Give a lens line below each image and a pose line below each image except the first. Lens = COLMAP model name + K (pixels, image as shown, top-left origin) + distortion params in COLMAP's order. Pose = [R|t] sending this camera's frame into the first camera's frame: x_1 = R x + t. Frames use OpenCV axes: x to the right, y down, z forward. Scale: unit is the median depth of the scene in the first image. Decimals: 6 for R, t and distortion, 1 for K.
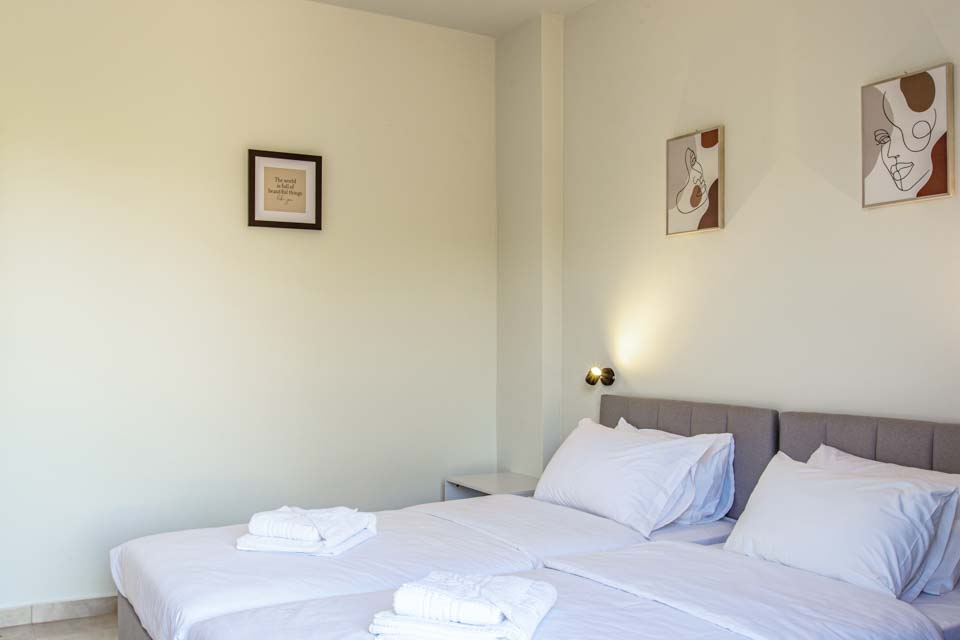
lens RADIAL K [[878.7, 0, 479.9], [0, 878.7, 325.4], [0, 0, 1]] dist [-0.004523, 0.000000]
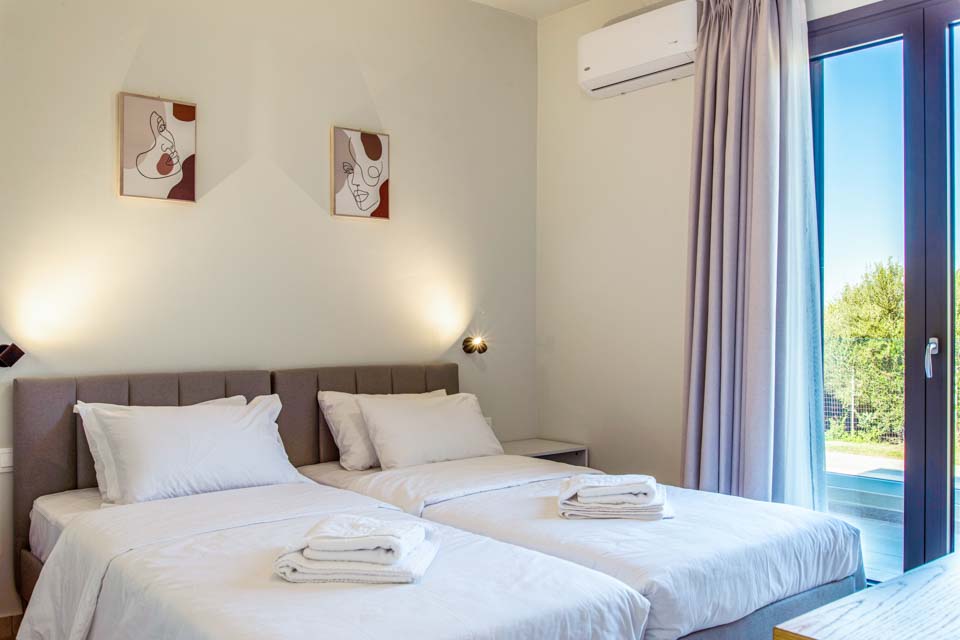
lens RADIAL K [[866.5, 0, 479.8], [0, 866.5, 320.1], [0, 0, 1]] dist [-0.098913, -0.003990]
pose [[-0.155051, 0.007110, 0.987881, -0.839774], [-0.014340, 0.999853, -0.009447, 0.034823], [-0.987802, -0.015631, -0.154927, 0.895911]]
